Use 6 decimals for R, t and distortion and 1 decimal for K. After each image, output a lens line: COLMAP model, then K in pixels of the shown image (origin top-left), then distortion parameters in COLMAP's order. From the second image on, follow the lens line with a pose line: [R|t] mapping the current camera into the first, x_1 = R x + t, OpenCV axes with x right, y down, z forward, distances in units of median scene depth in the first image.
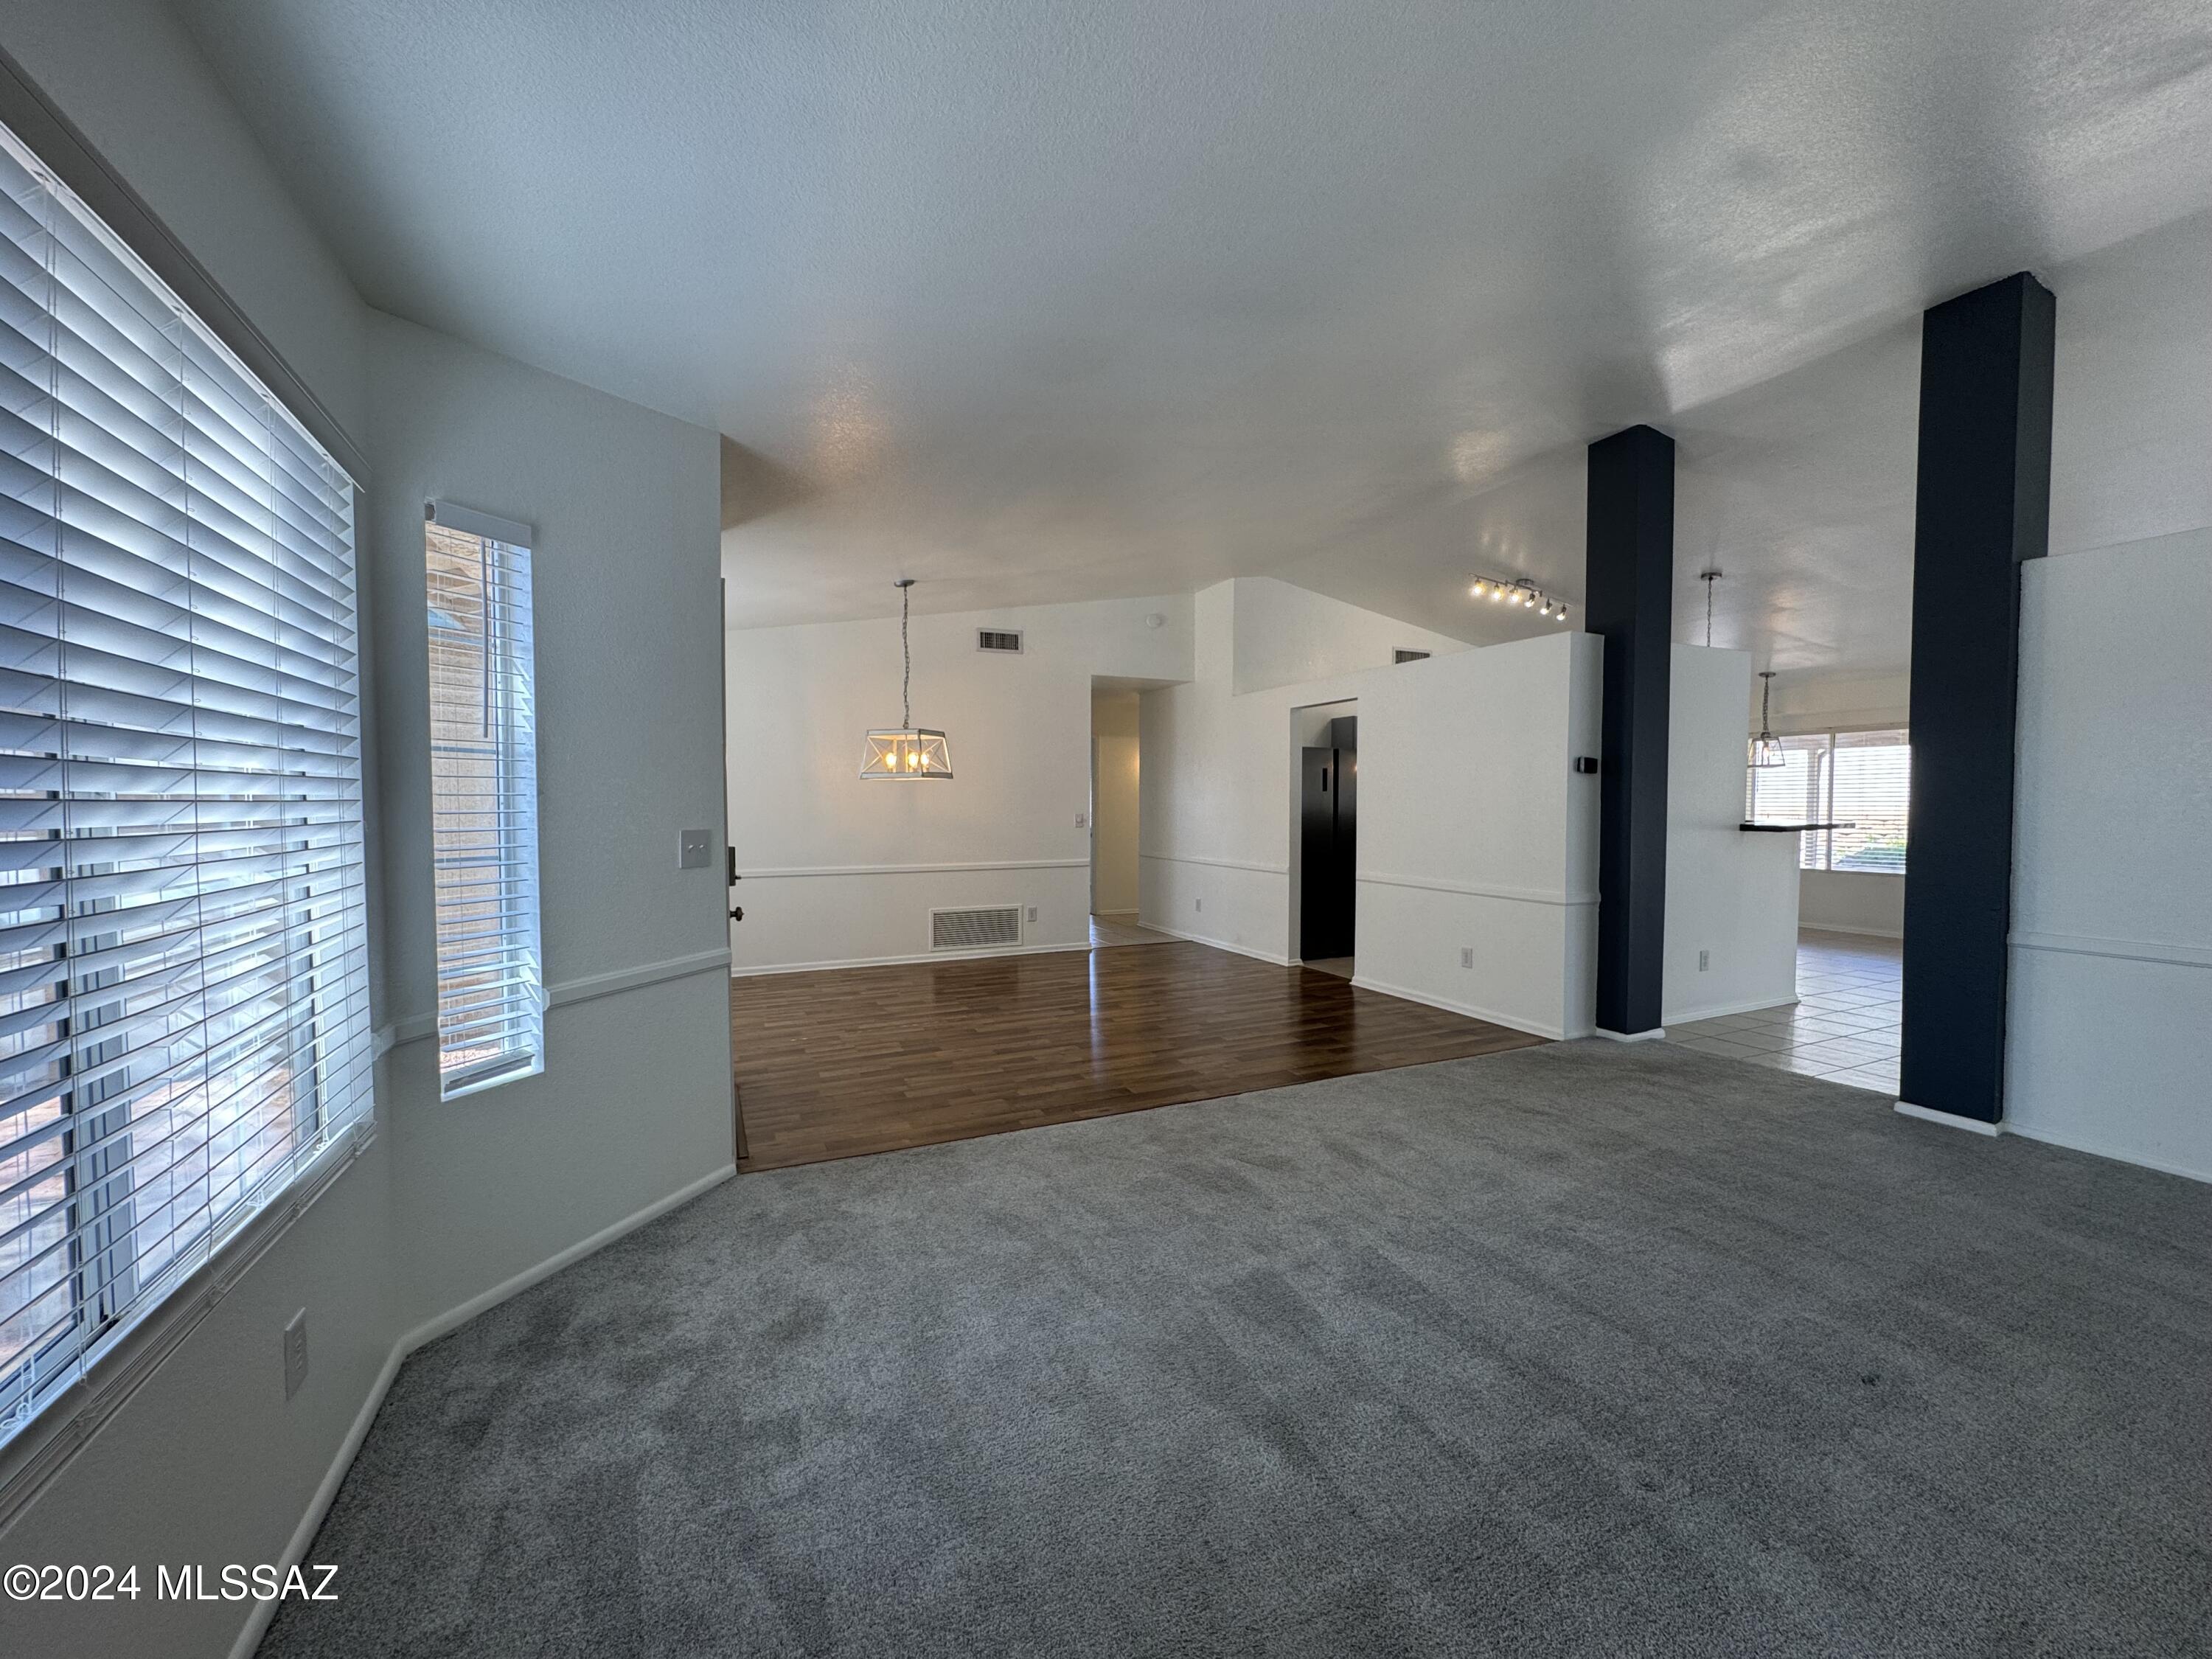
lens RADIAL K [[883.2, 0, 1102.6], [0, 883.2, 830.9], [0, 0, 1]] dist [-0.002181, 0.000251]
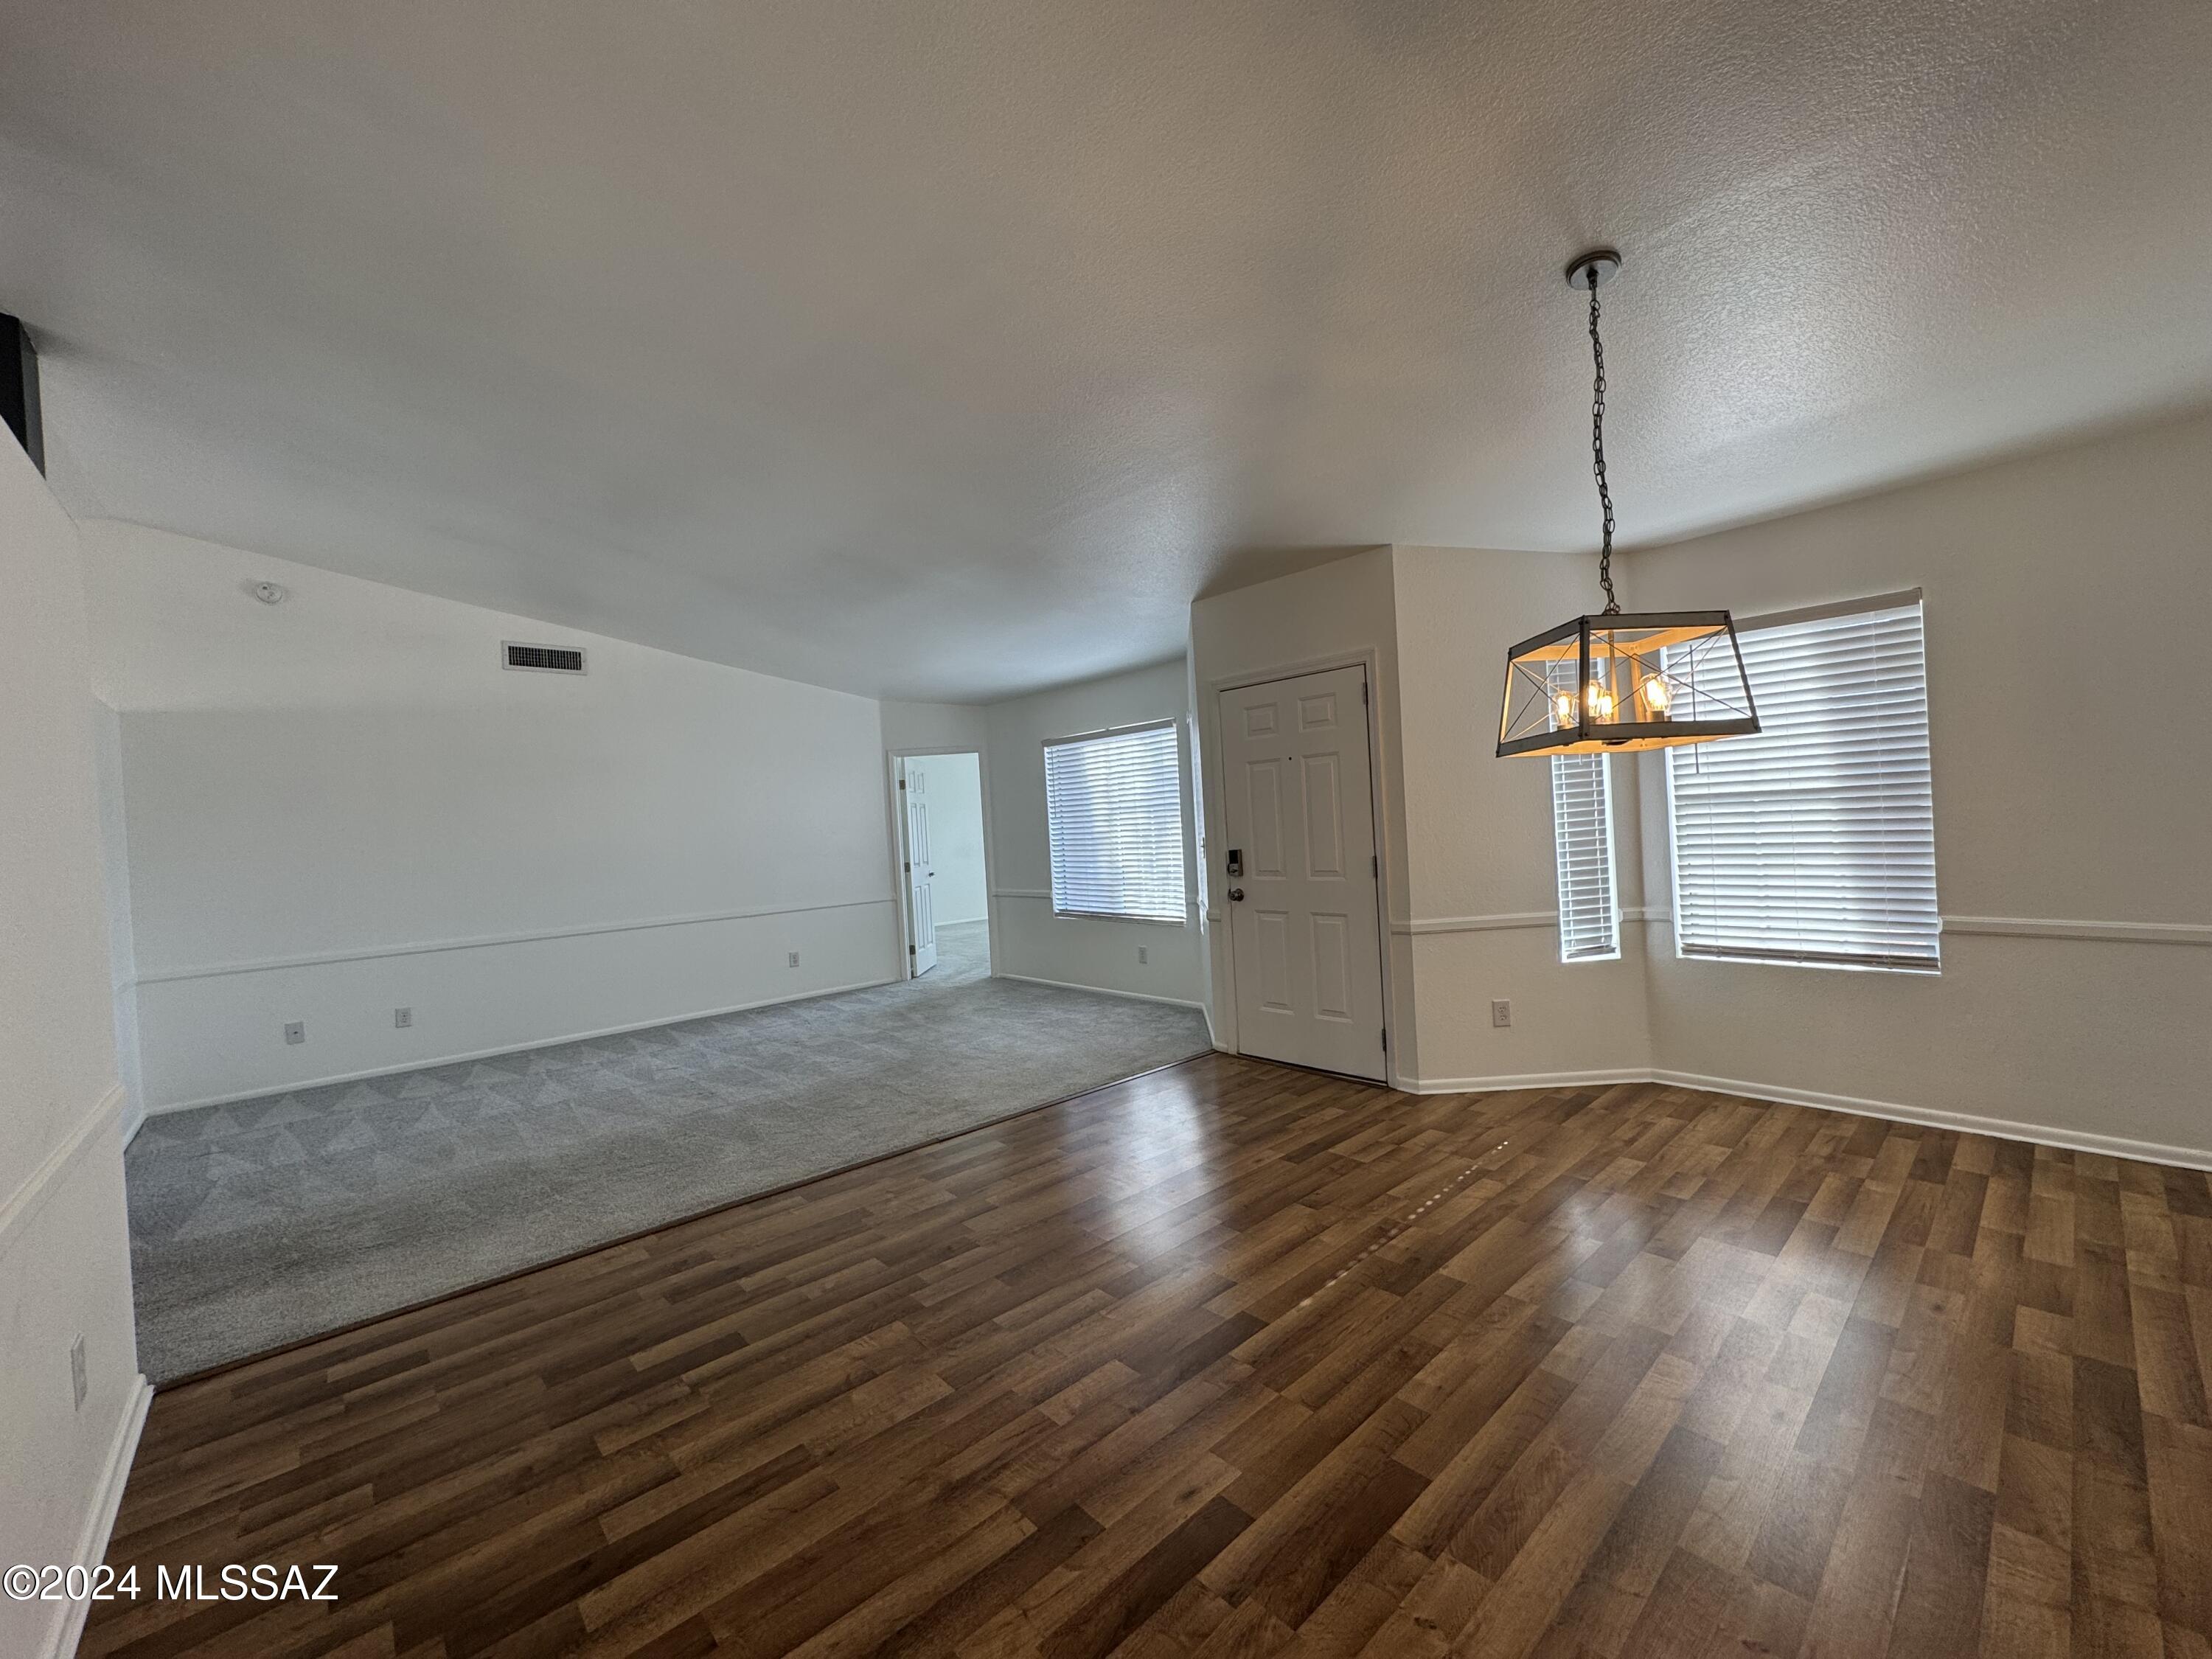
lens RADIAL K [[883.2, 0, 1102.6], [0, 883.2, 830.9], [0, 0, 1]] dist [-0.002181, 0.000251]
pose [[-0.954634, 0.059583, -0.291759, 0.152004], [0.049486, 0.997897, 0.041872, -0.059442], [0.293641, 0.025535, -0.955575, 1.604742]]
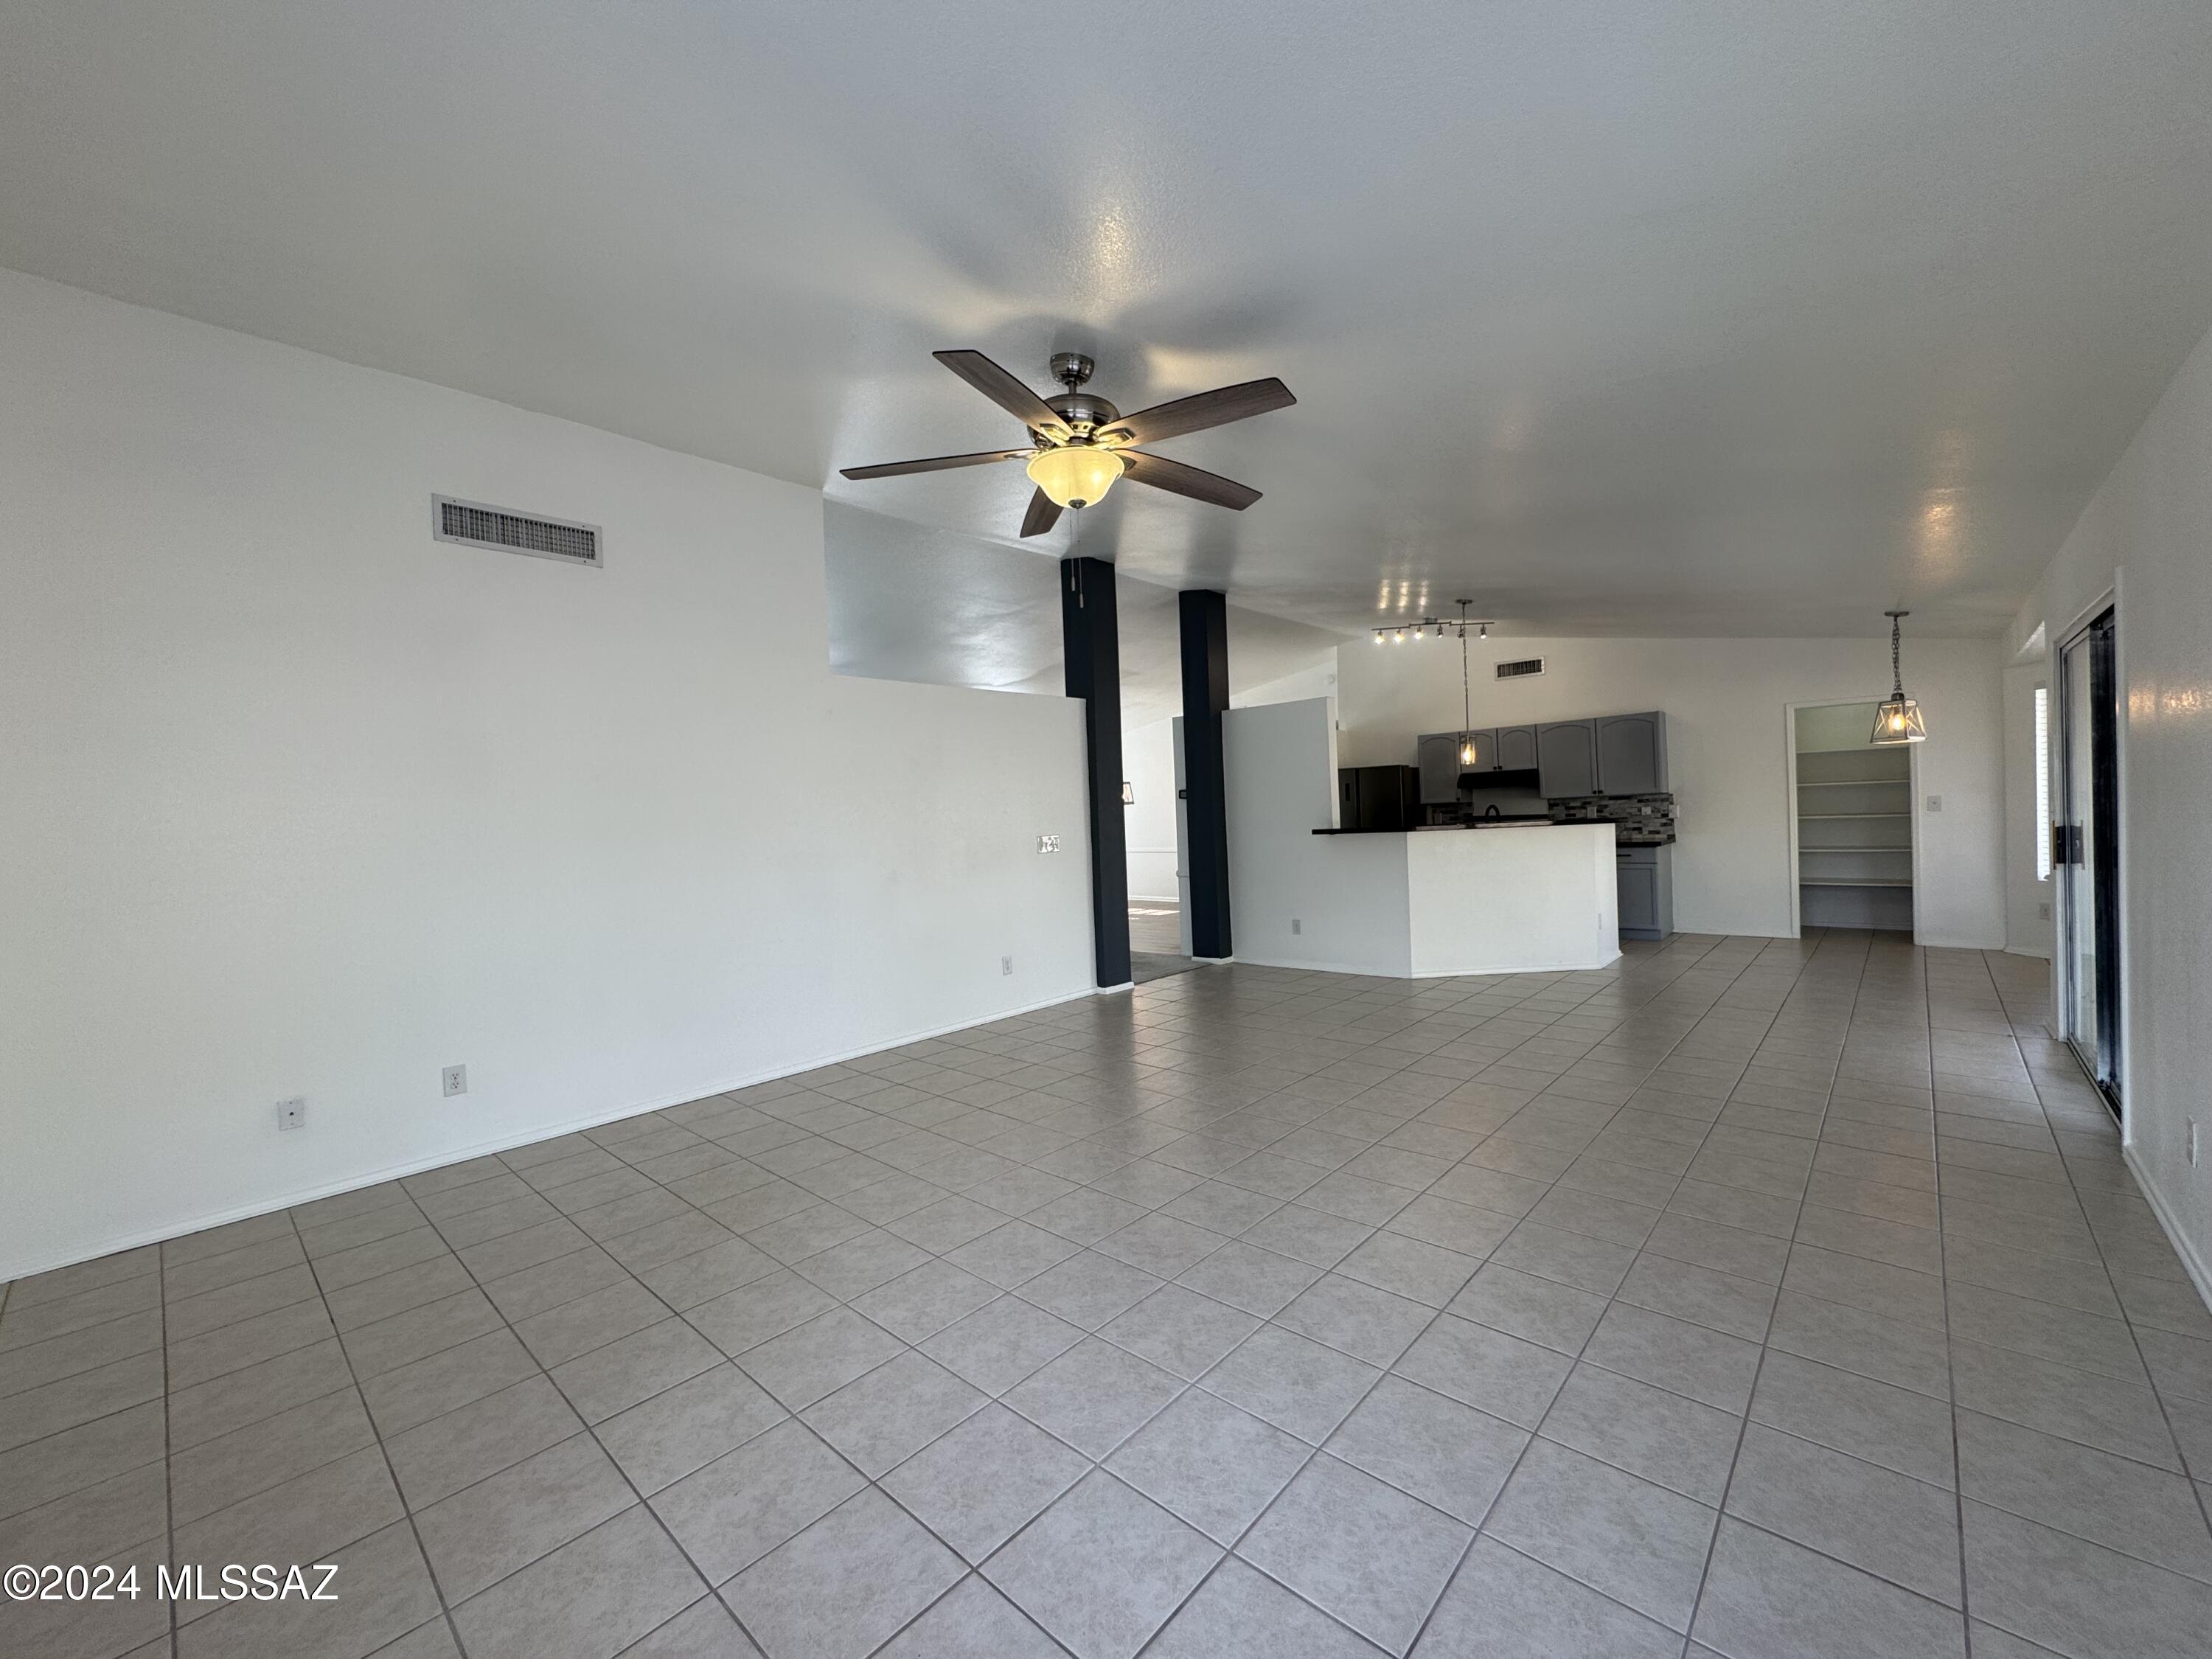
lens RADIAL K [[883.2, 0, 1102.6], [0, 883.2, 830.9], [0, 0, 1]] dist [-0.002181, 0.000251]
pose [[0.381902, 0.005371, -0.924187, 2.056991], [0.008000, 0.999926, 0.009116, -0.021612], [0.924168, -0.010875, 0.381831, 0.216836]]
